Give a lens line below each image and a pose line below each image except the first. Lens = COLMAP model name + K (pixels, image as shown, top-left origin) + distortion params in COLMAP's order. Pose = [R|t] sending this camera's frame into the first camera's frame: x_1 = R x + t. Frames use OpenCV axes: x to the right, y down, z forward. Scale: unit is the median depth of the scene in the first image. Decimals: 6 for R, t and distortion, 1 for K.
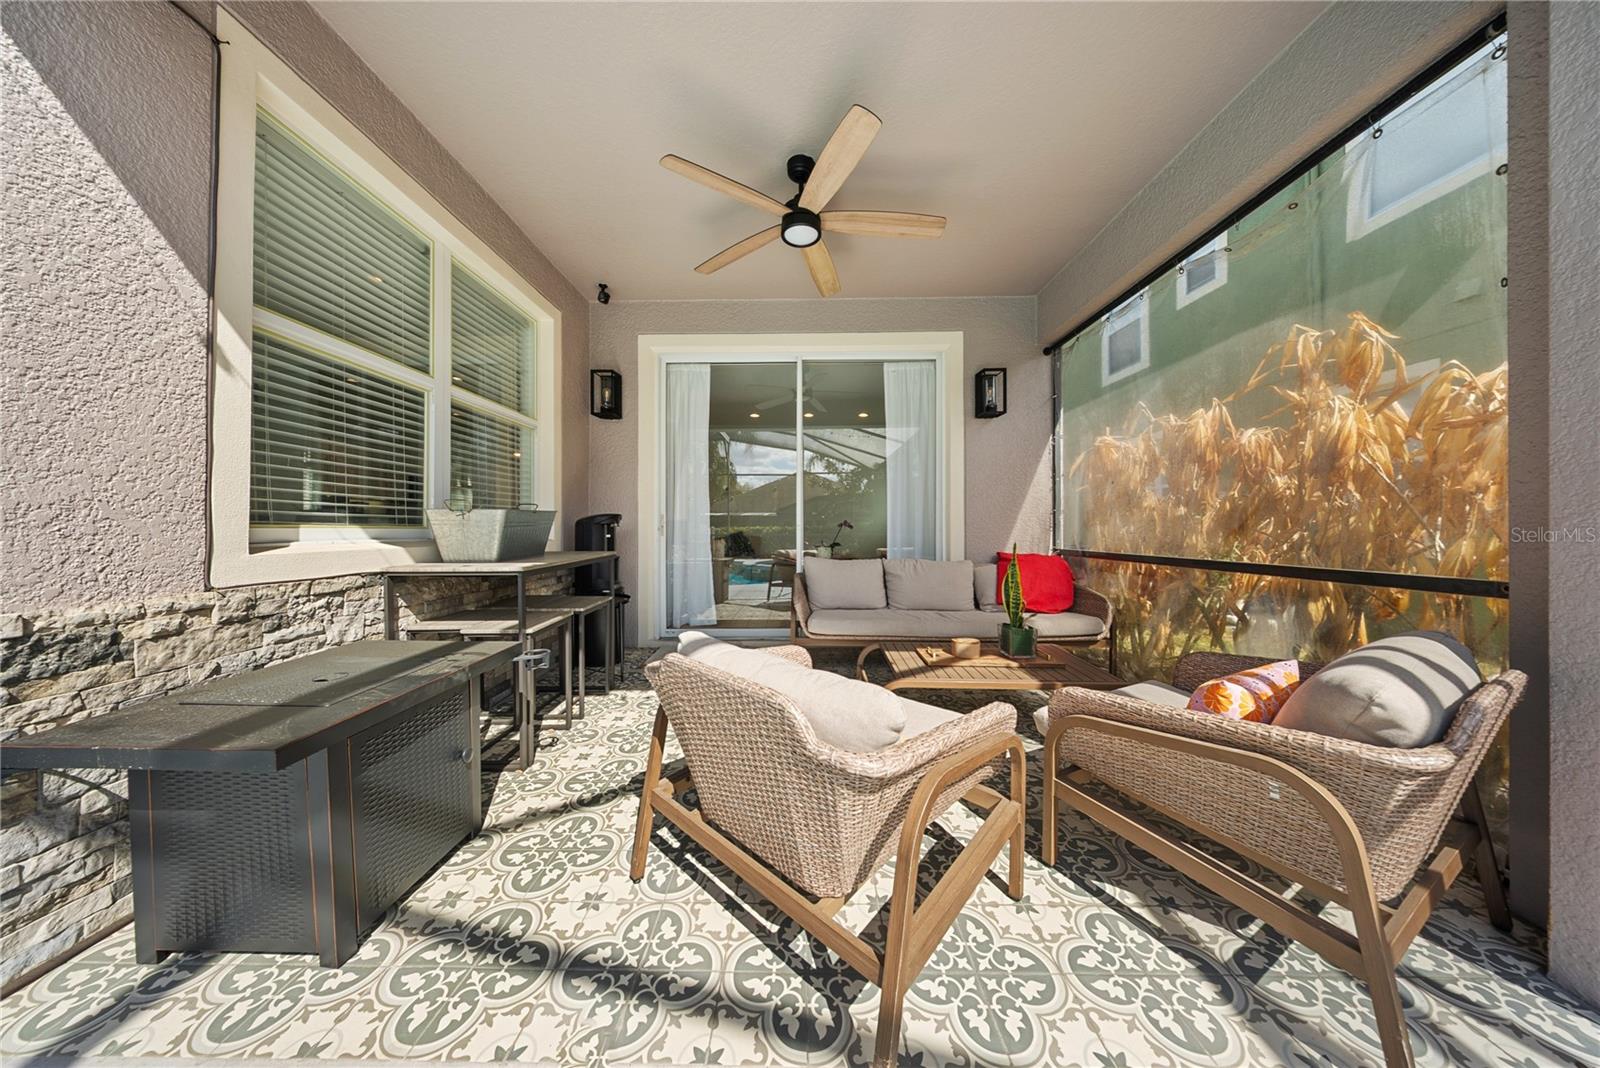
lens RADIAL K [[476.3, 0, 791.2], [0, 476.3, 527.5], [0, 0, 1]] dist [-0.000519, -0.000571]
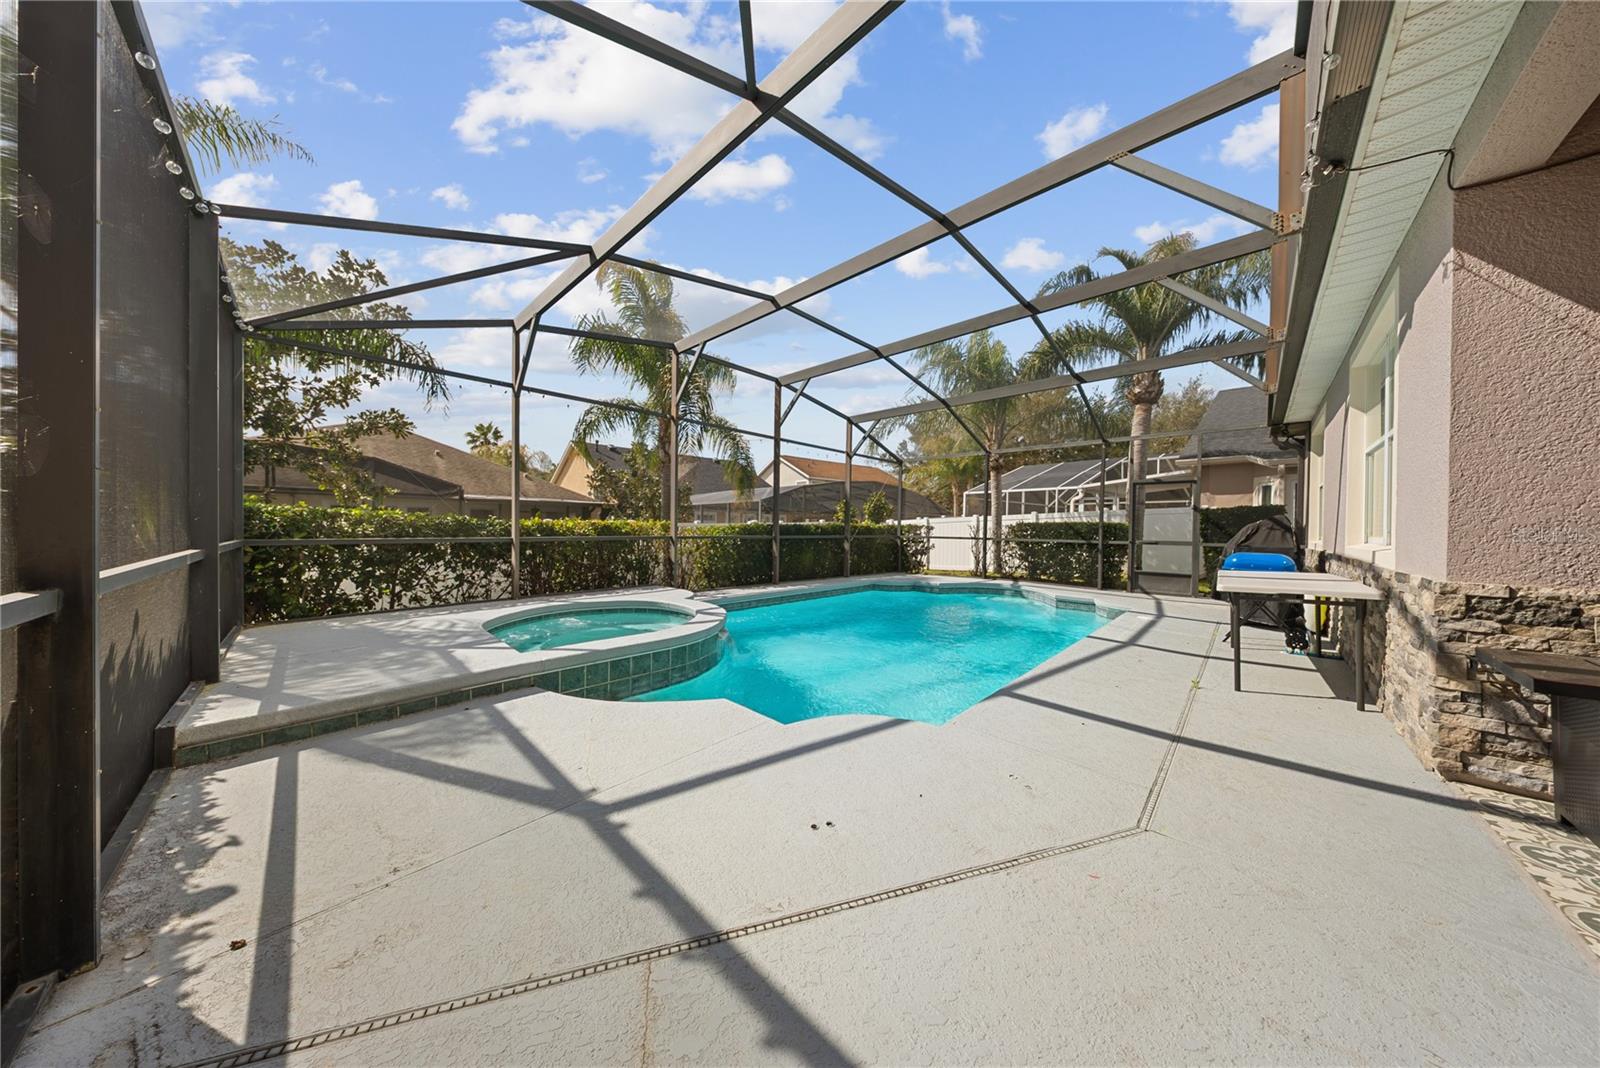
lens RADIAL K [[476.3, 0, 798.1], [0, 476.3, 530.4], [0, 0, 1]] dist [-0.000519, -0.000571]
pose [[-0.681356, 0.002412, -0.731948, 1.358284], [-0.004493, 0.999962, 0.007477, -0.026683], [0.731939, 0.008383, -0.681319, 0.209644]]
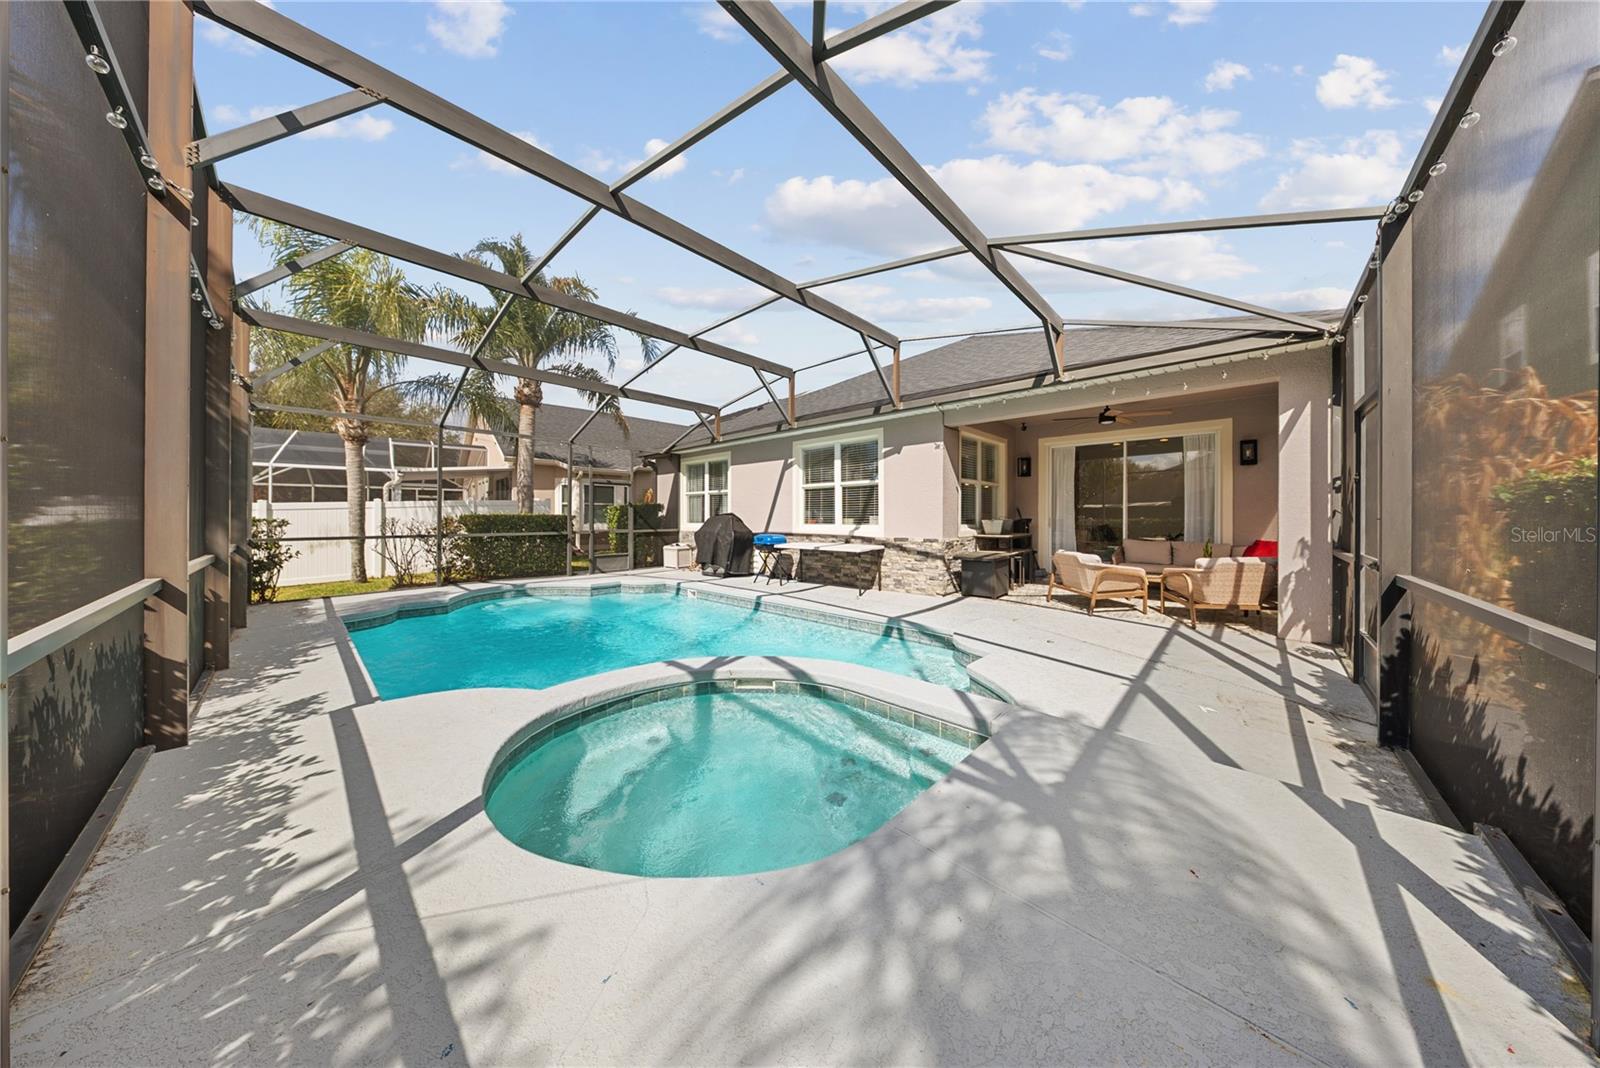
lens RADIAL K [[476.3, 0, 793.5], [0, 476.3, 511.5], [0, 0, 1]] dist [-0.000519, -0.000571]
pose [[0.741051, 0.000836, -0.671448, 1.112174], [-0.000121, 0.999999, 0.001112, -0.189057], [0.671449, -0.000743, 0.741050, -4.821499]]
